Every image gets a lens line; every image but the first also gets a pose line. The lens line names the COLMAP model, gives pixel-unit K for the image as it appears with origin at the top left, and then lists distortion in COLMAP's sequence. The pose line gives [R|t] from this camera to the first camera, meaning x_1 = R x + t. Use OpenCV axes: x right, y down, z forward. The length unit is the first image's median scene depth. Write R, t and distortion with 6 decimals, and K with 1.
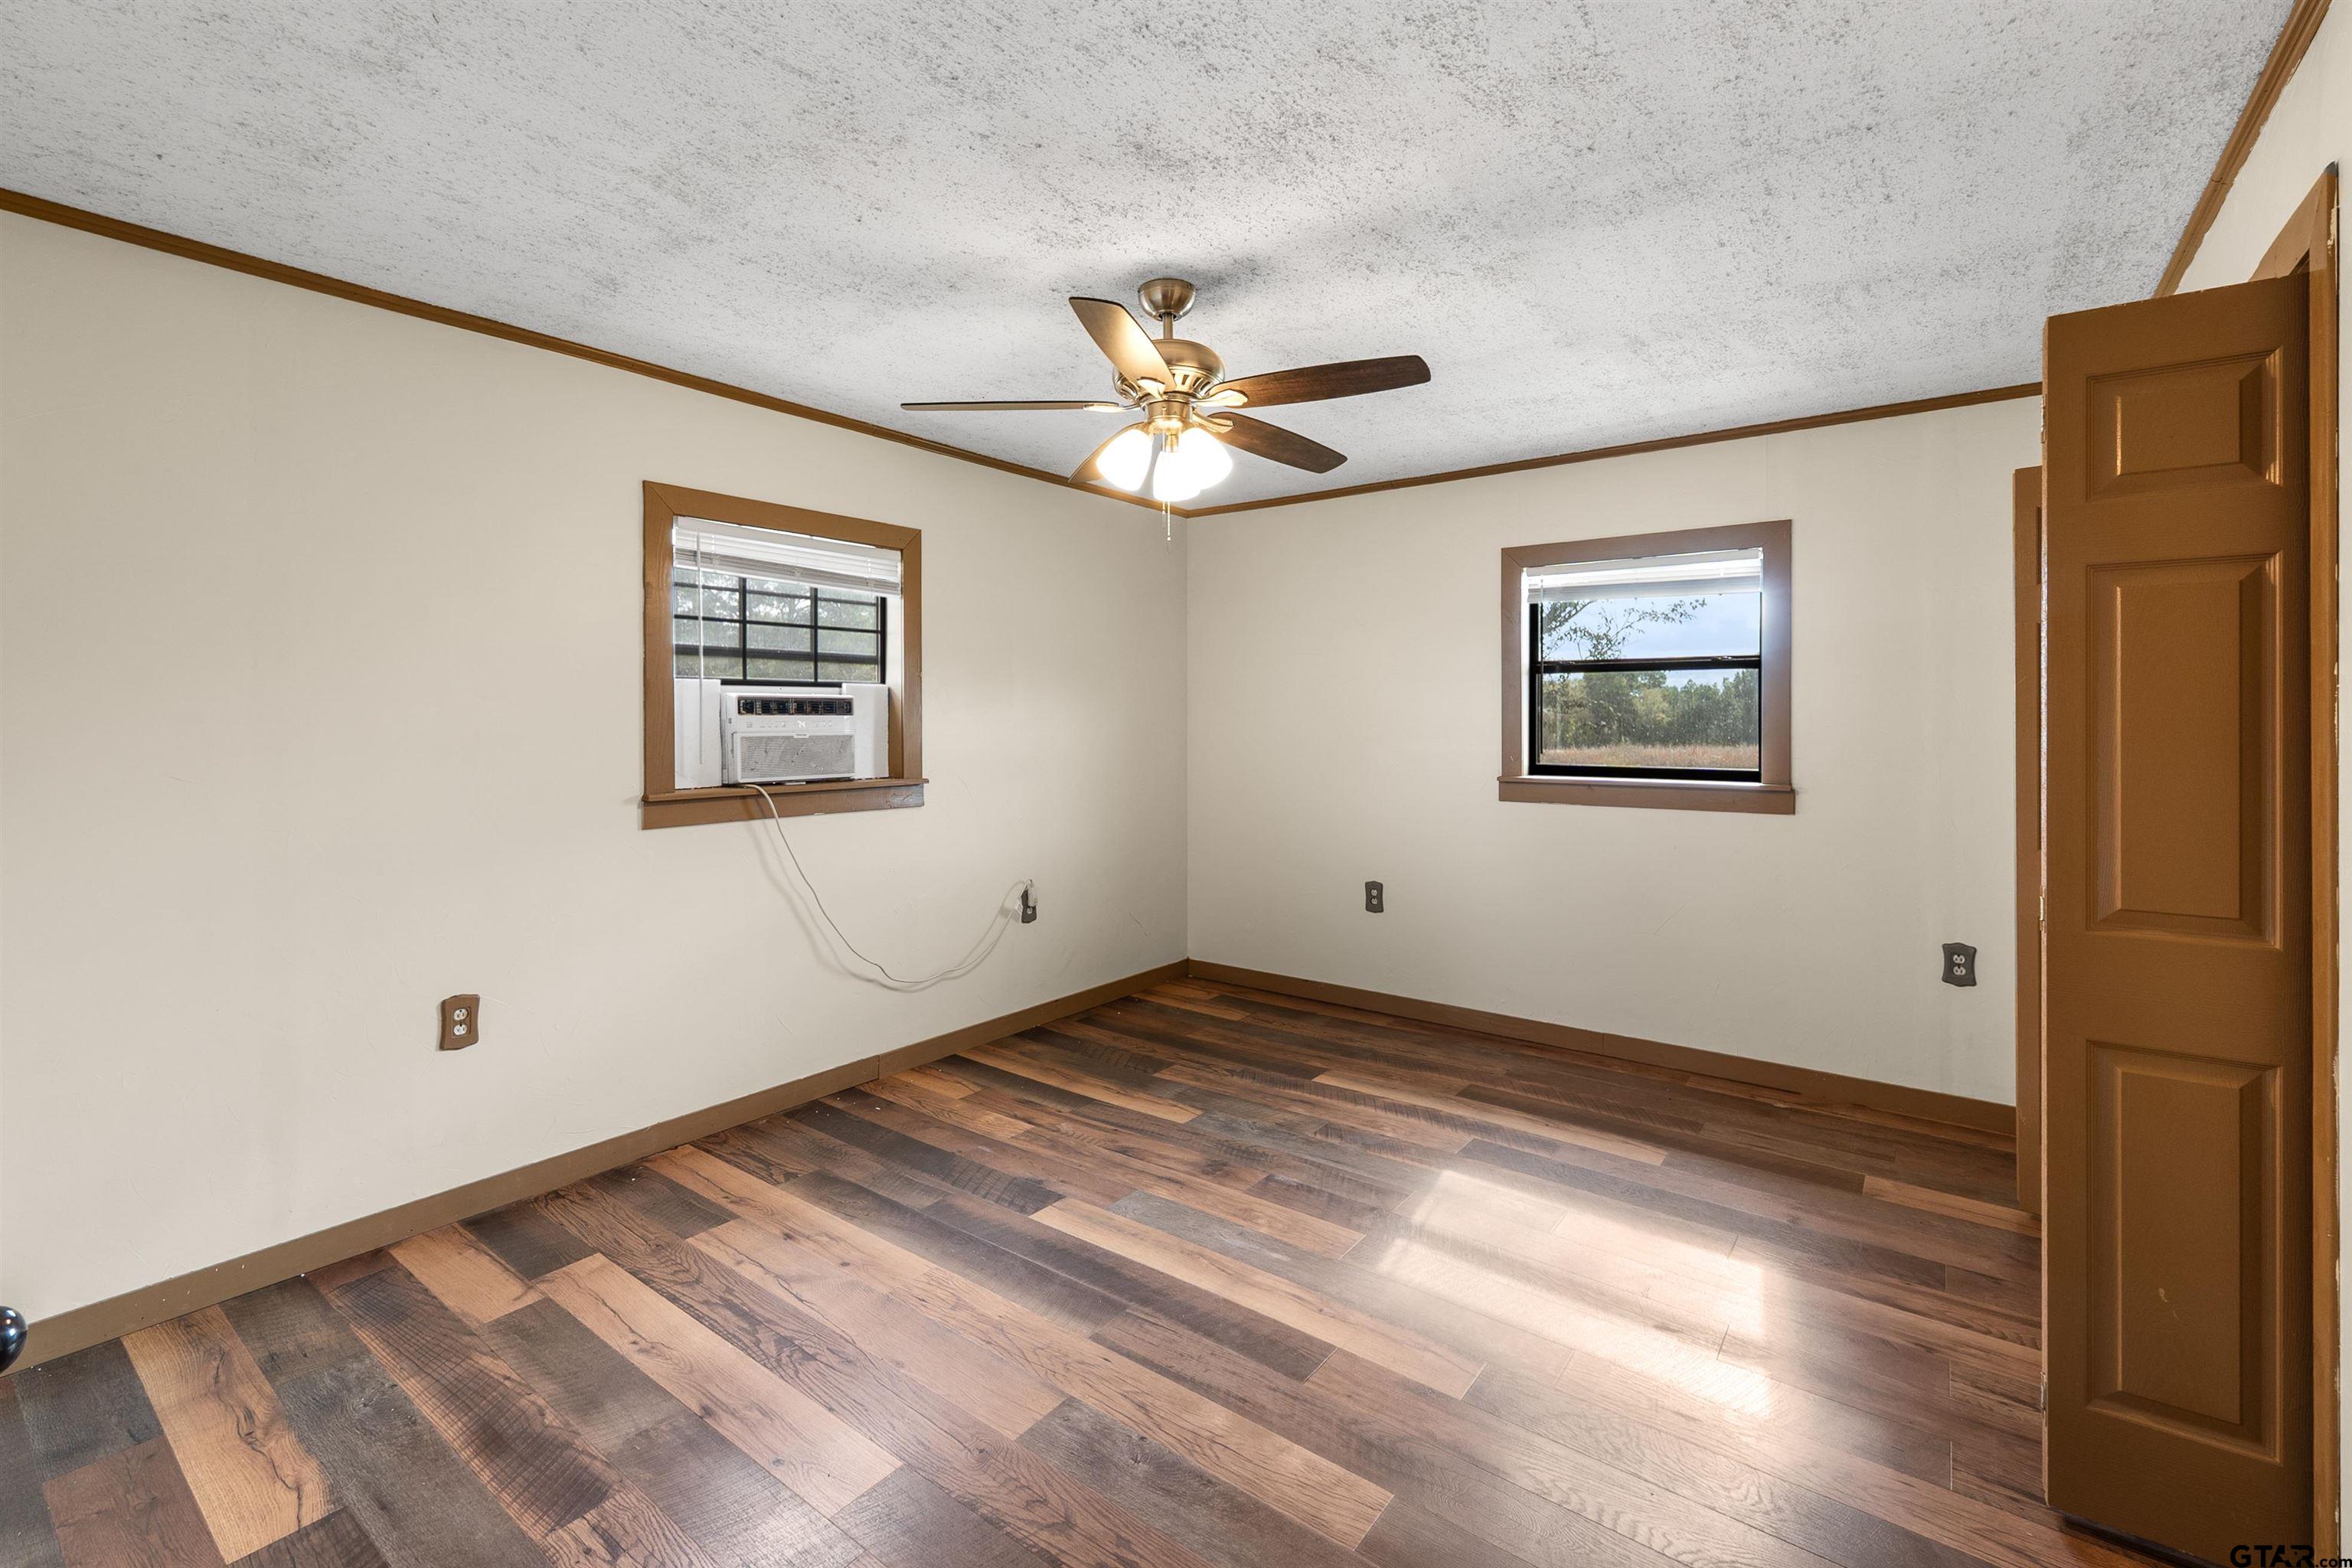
lens RADIAL K [[1015.5, 0, 1172.4], [0, 1015.5, 721.3], [0, 0, 1]] dist [0.000990, -0.000099]
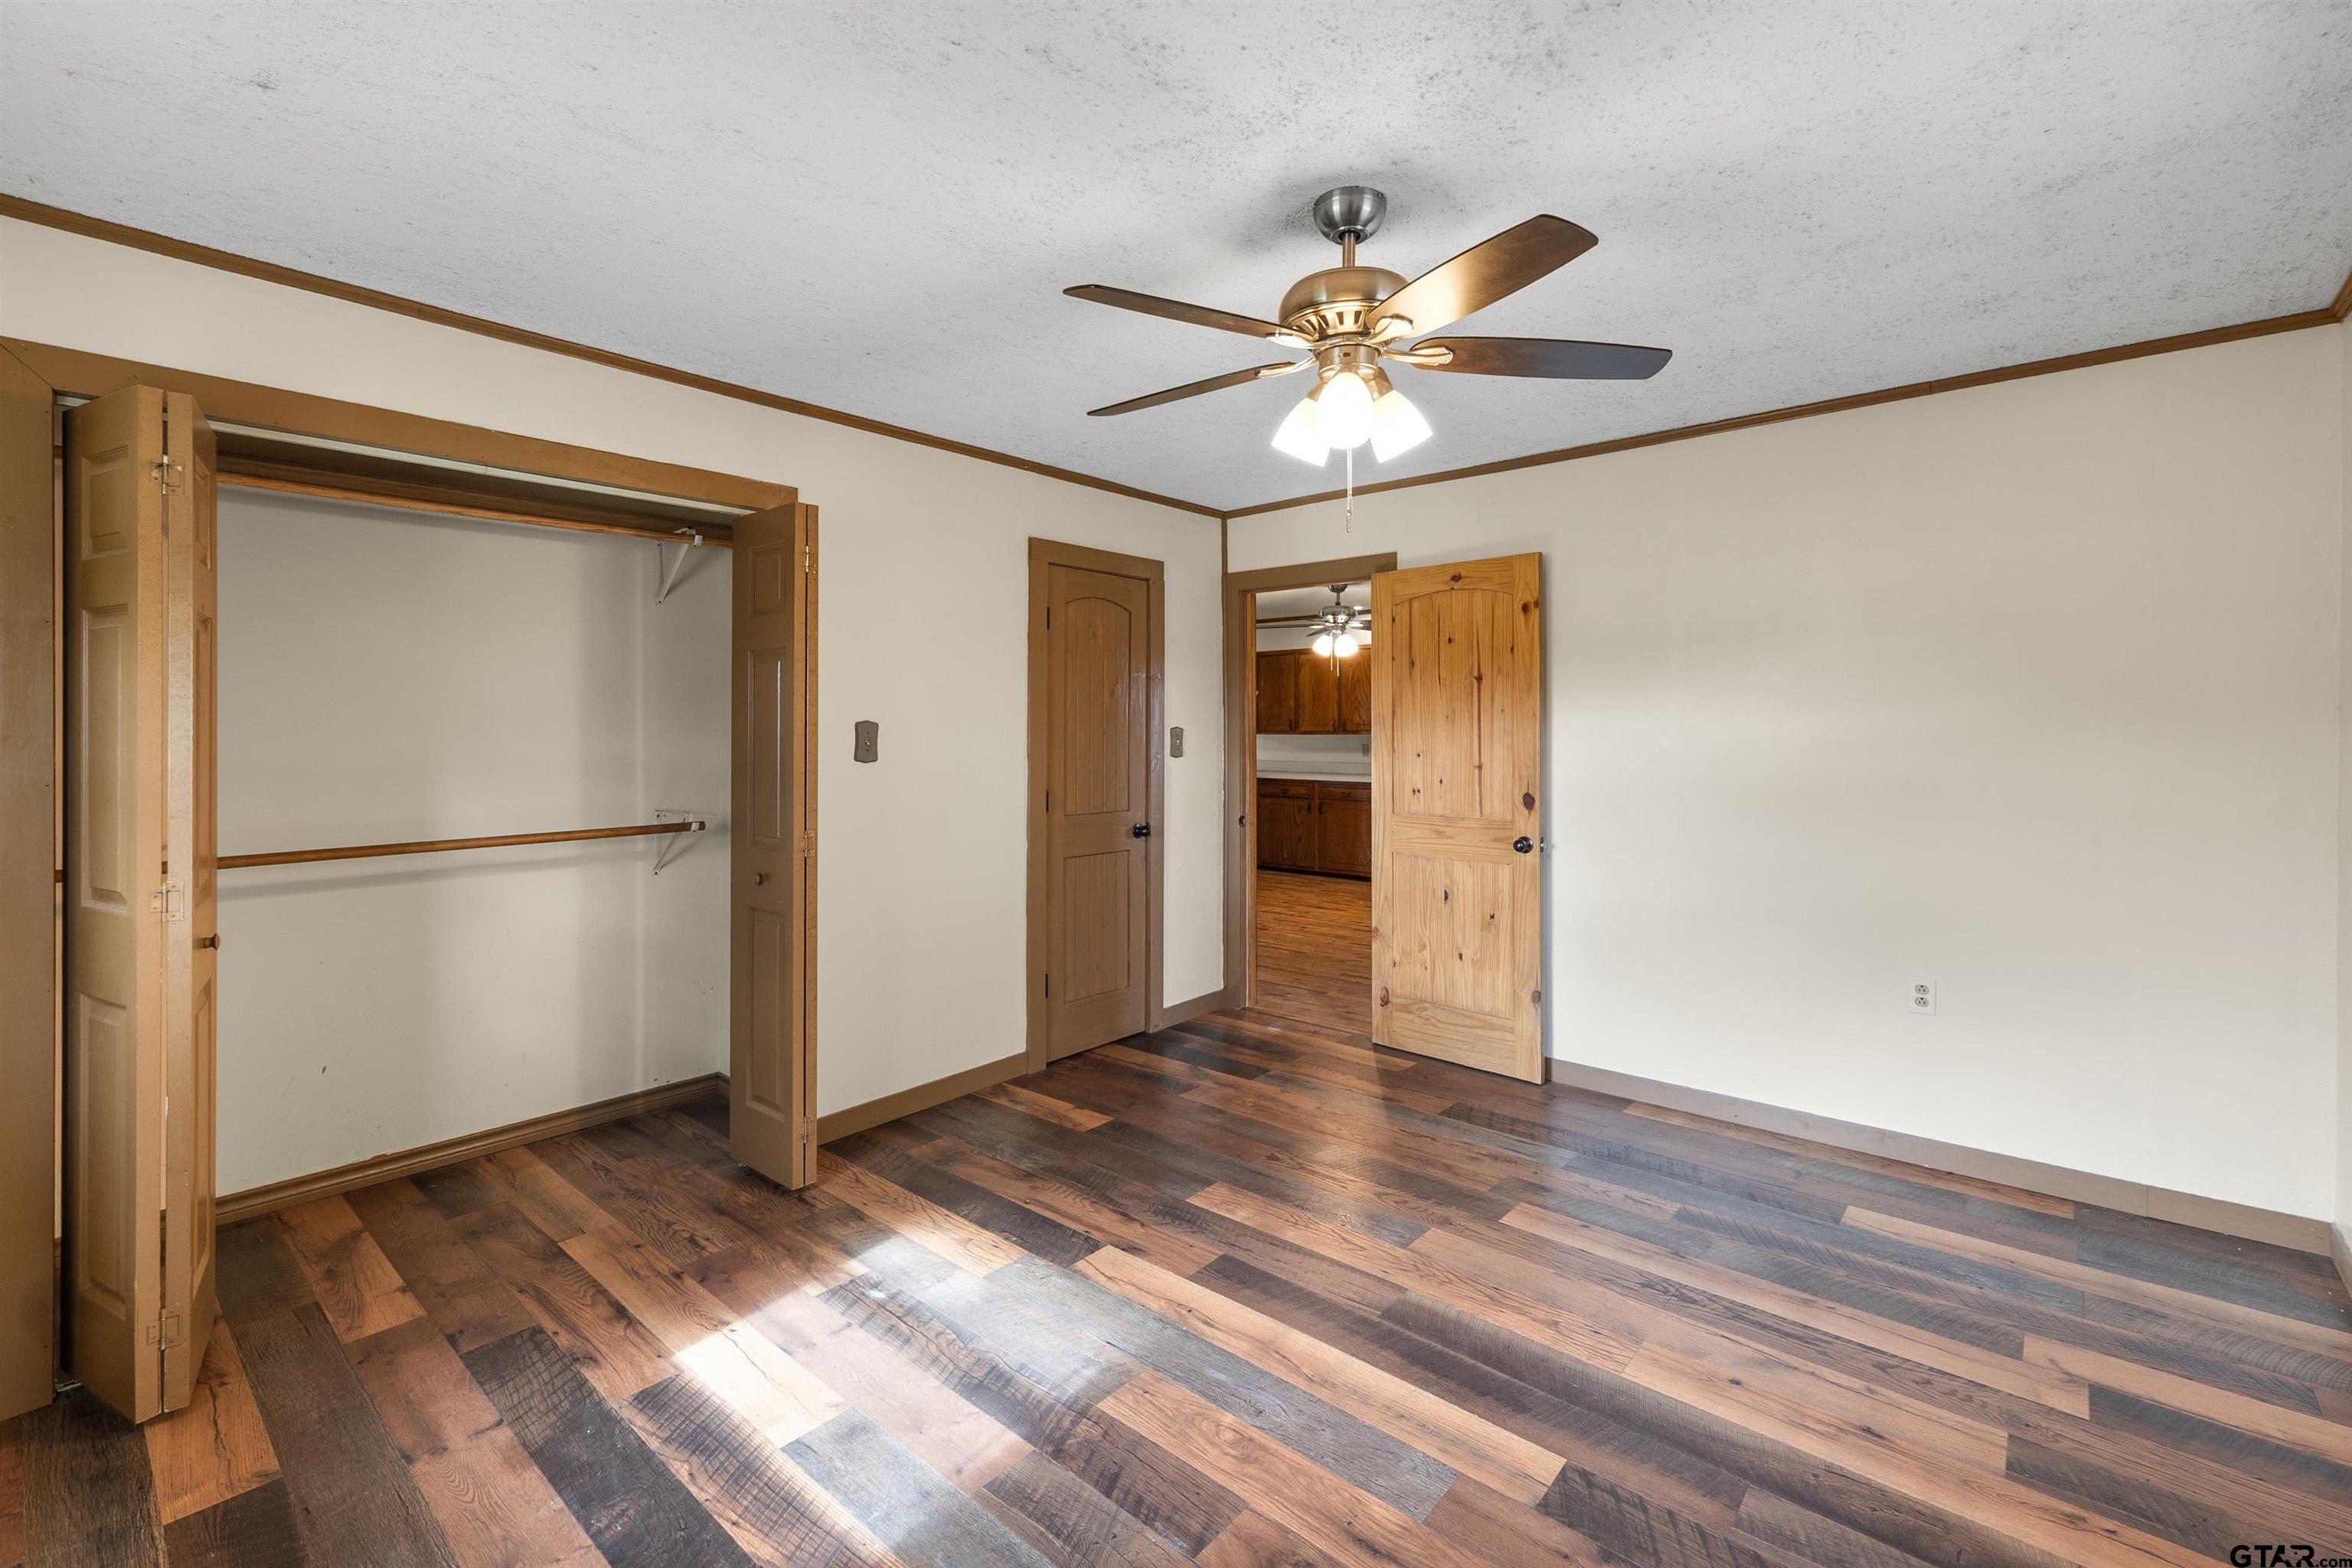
lens RADIAL K [[1015.5, 0, 1172.4], [0, 1015.5, 721.3], [0, 0, 1]] dist [0.000990, -0.000099]
pose [[-0.997121, 0.001685, 0.075813, 0.078847], [0.001470, 0.999995, -0.002891, -0.011966], [-0.075818, -0.002771, -0.997118, 1.888871]]
